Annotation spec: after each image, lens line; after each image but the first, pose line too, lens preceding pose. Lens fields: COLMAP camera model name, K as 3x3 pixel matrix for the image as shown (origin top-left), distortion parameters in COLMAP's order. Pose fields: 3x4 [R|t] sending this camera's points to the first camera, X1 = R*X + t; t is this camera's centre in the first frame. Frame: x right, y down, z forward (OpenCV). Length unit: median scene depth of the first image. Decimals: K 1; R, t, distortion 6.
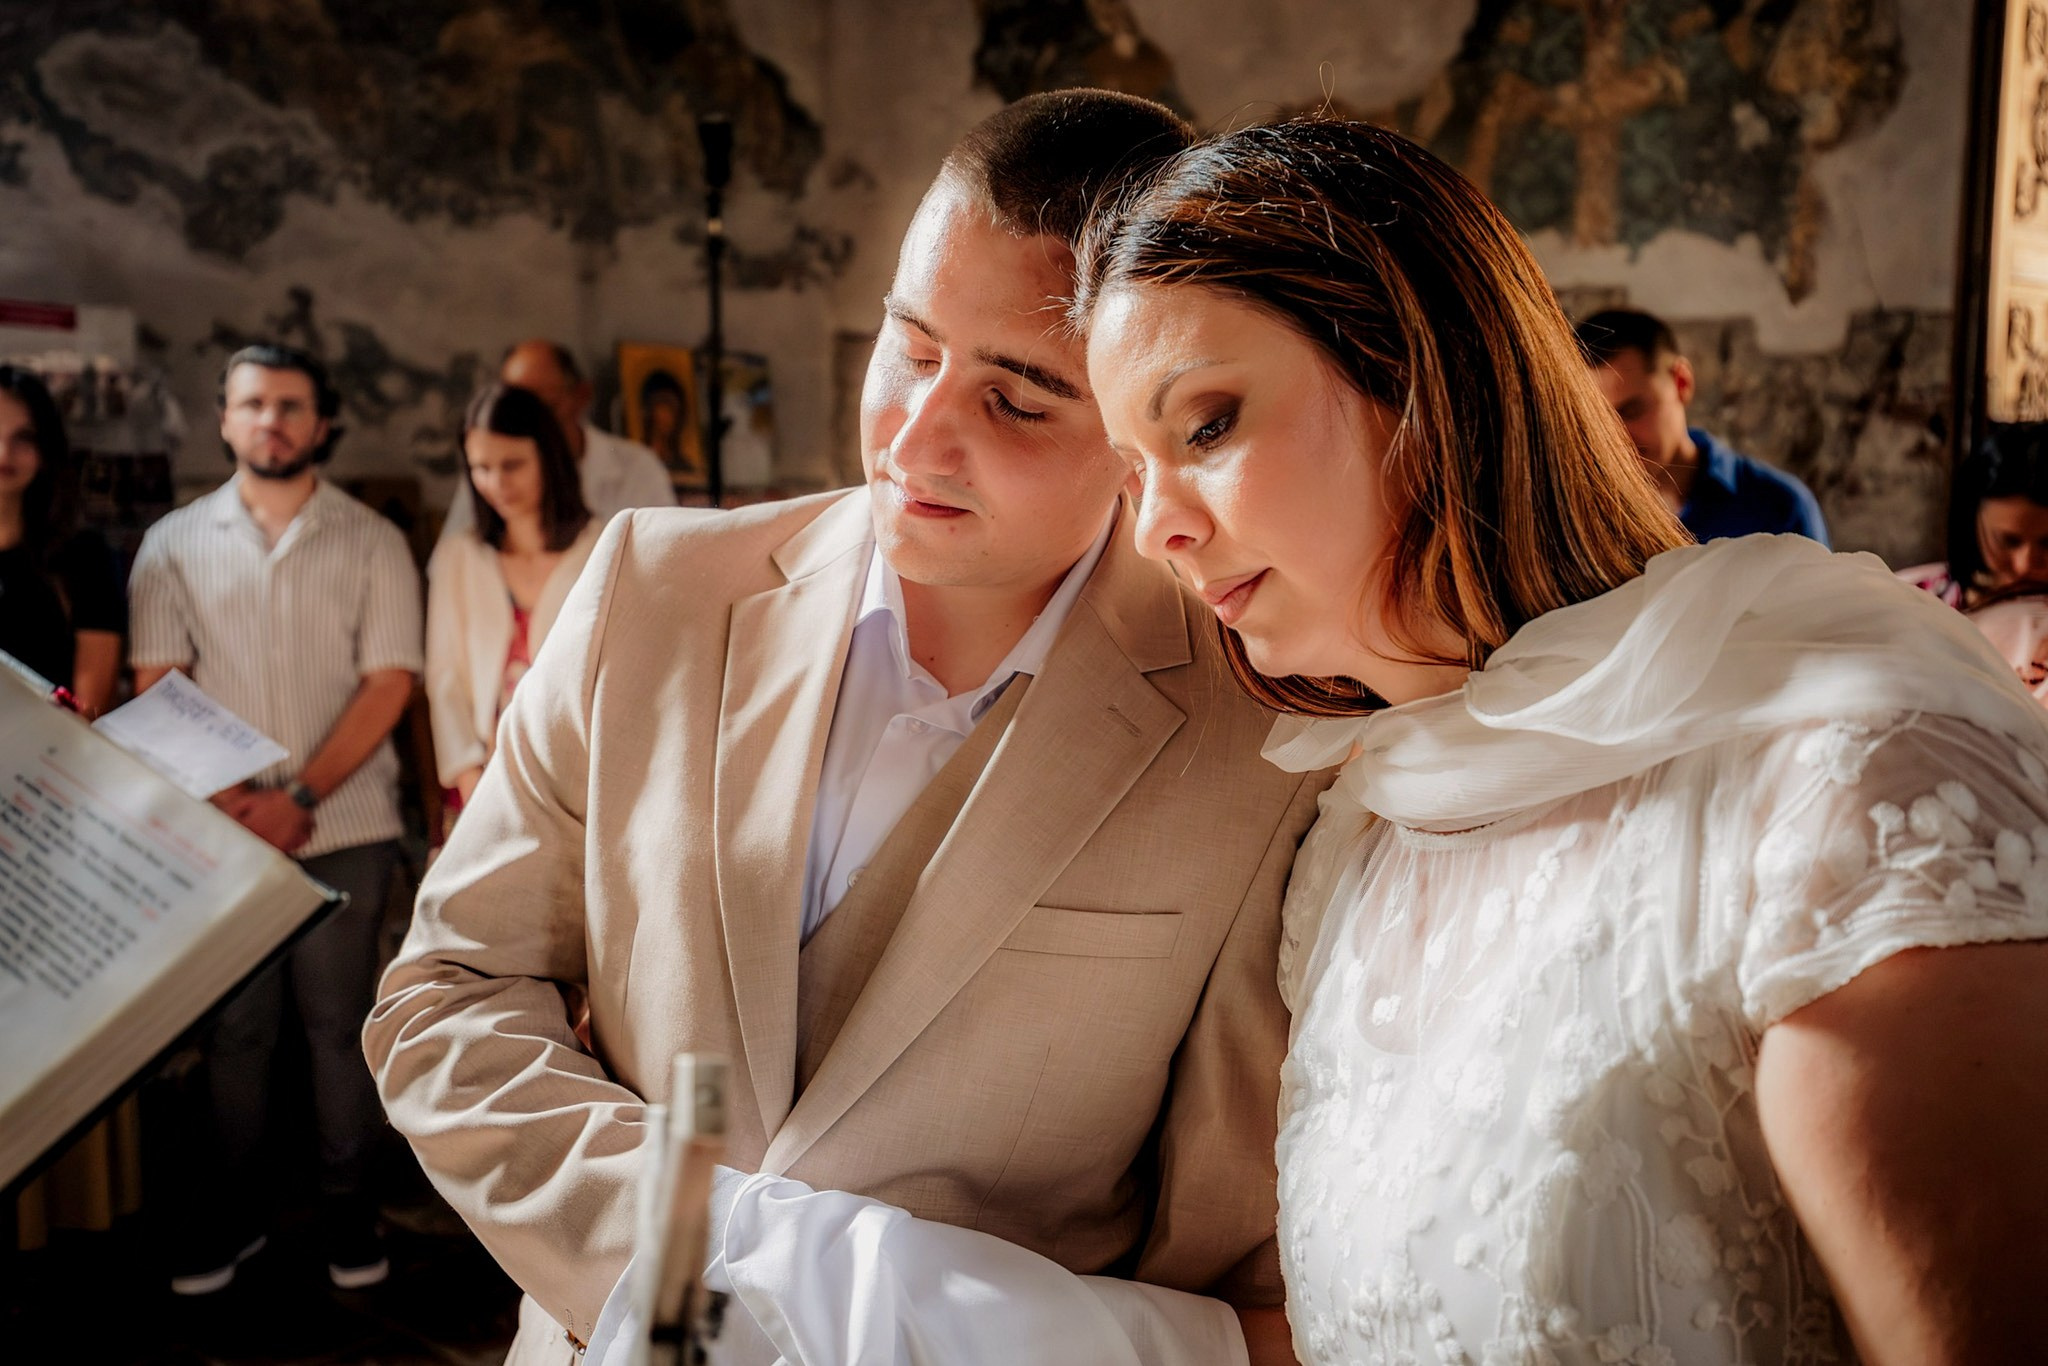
lens RADIAL K [[1951.5, 0, 1033.4], [0, 1951.5, 676.6], [0, 0, 1]] dist [0.042854, 0.003914]
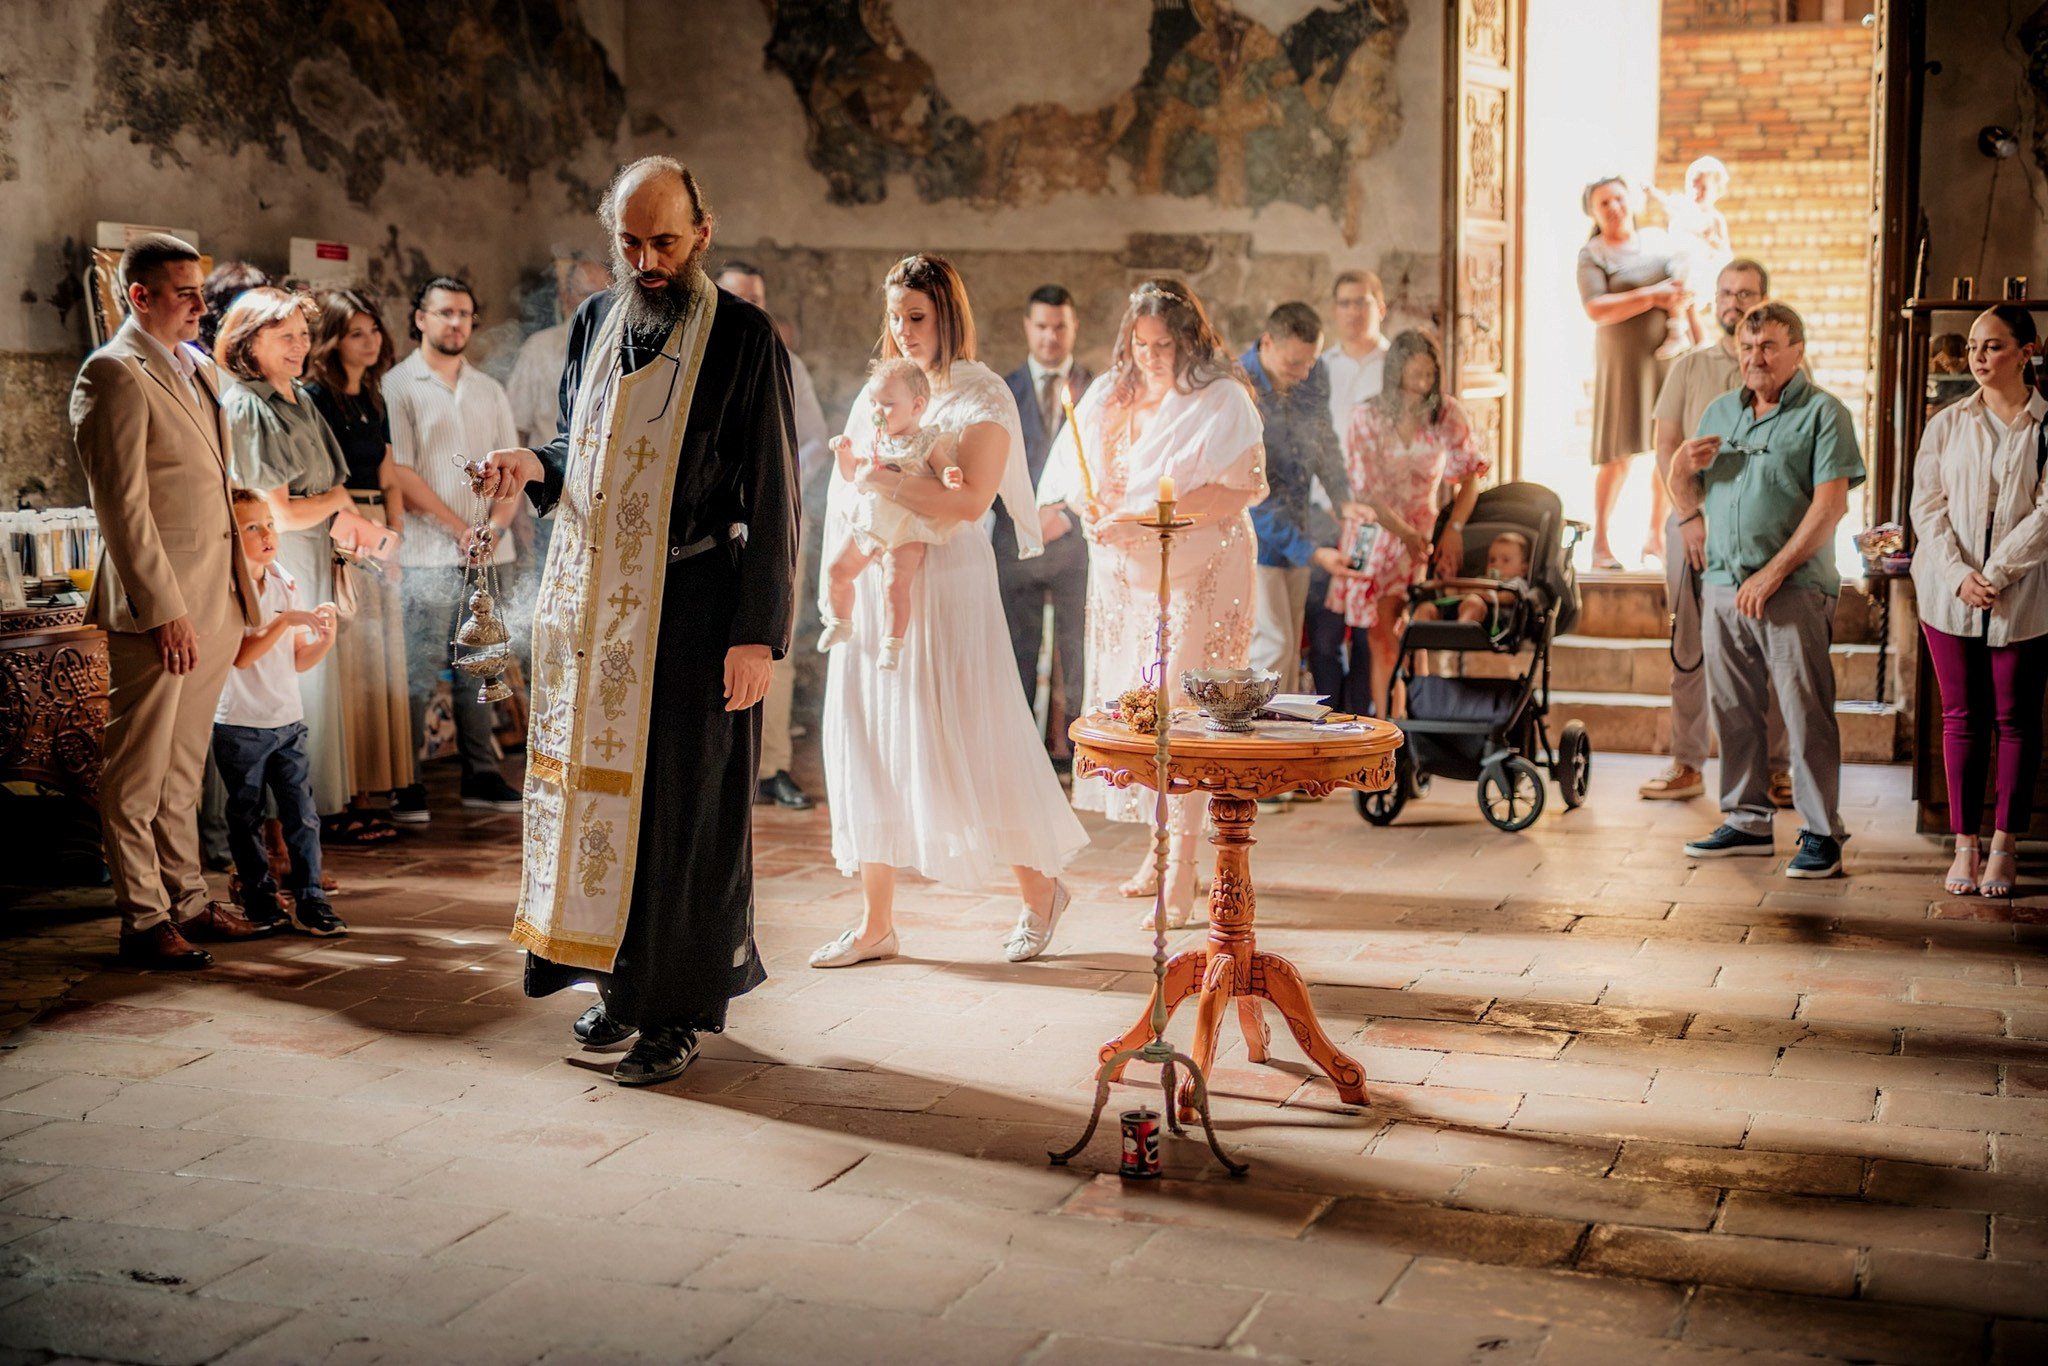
lens RADIAL K [[2863.8, 0, 1033.5], [0, 2863.8, 679.2], [0, 0, 1]] dist [-0.004236, 0.111989]
pose [[0.938427, -0.046085, 0.342389, -0.702394], [0.045917, 0.998908, 0.008601, 0.144276], [-0.342411, 0.007650, 0.939519, -1.177532]]
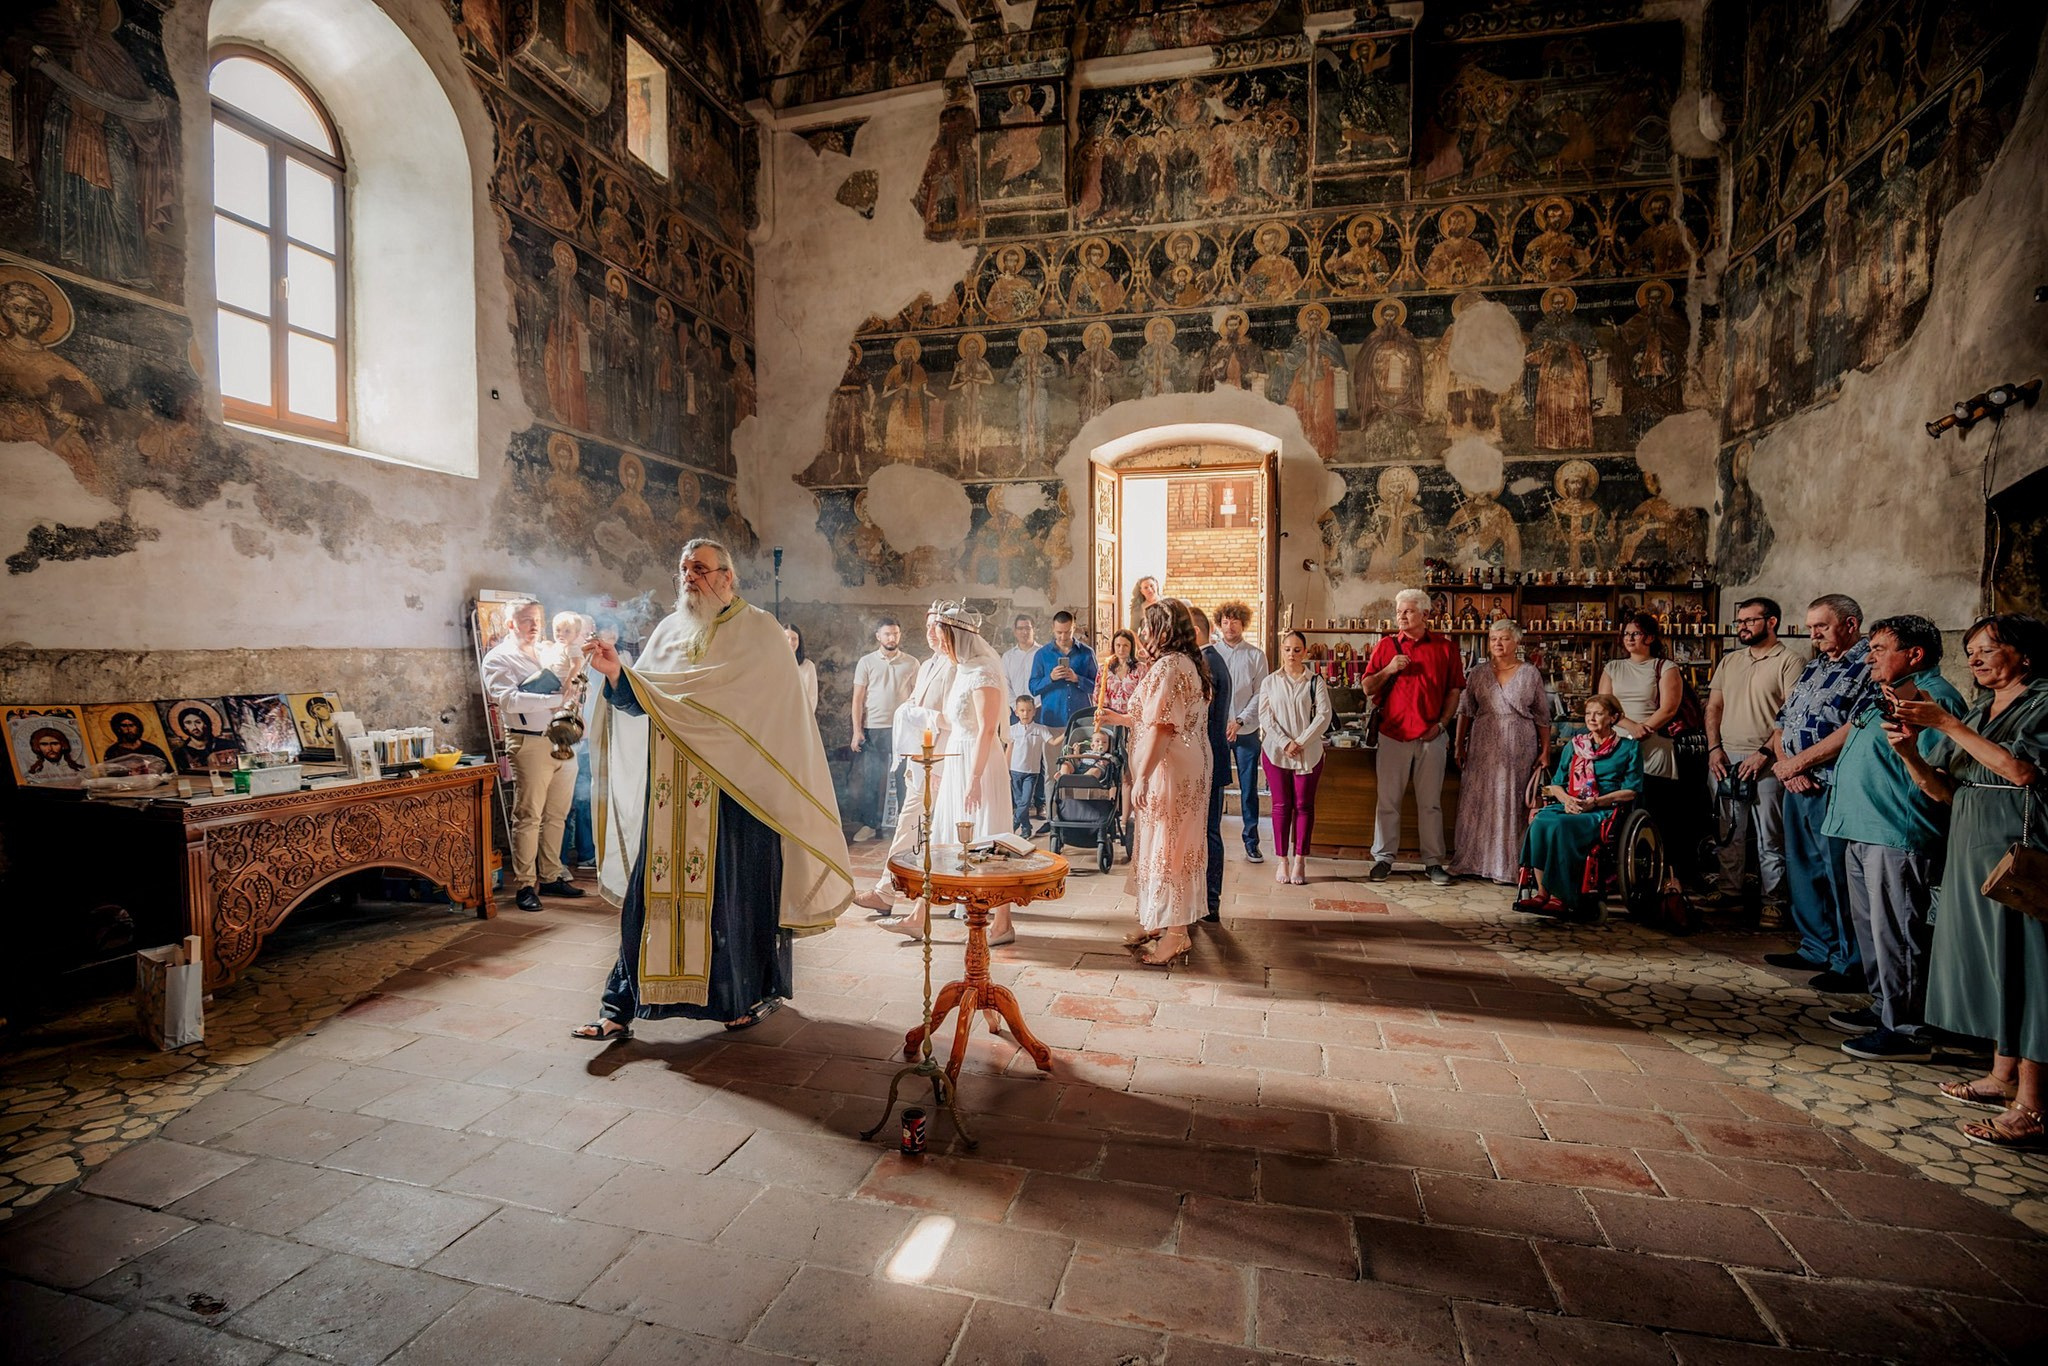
lens RADIAL K [[943.7, 0, 1032.4], [0, 943.7, 696.4], [0, 0, 1]] dist [-0.036702, 0.004570]
pose [[0.907827, -0.027408, 0.418449, -0.474901], [0.049504, 0.997889, -0.042038, 0.084803], [-0.416413, 0.058878, 0.907267, -0.760360]]
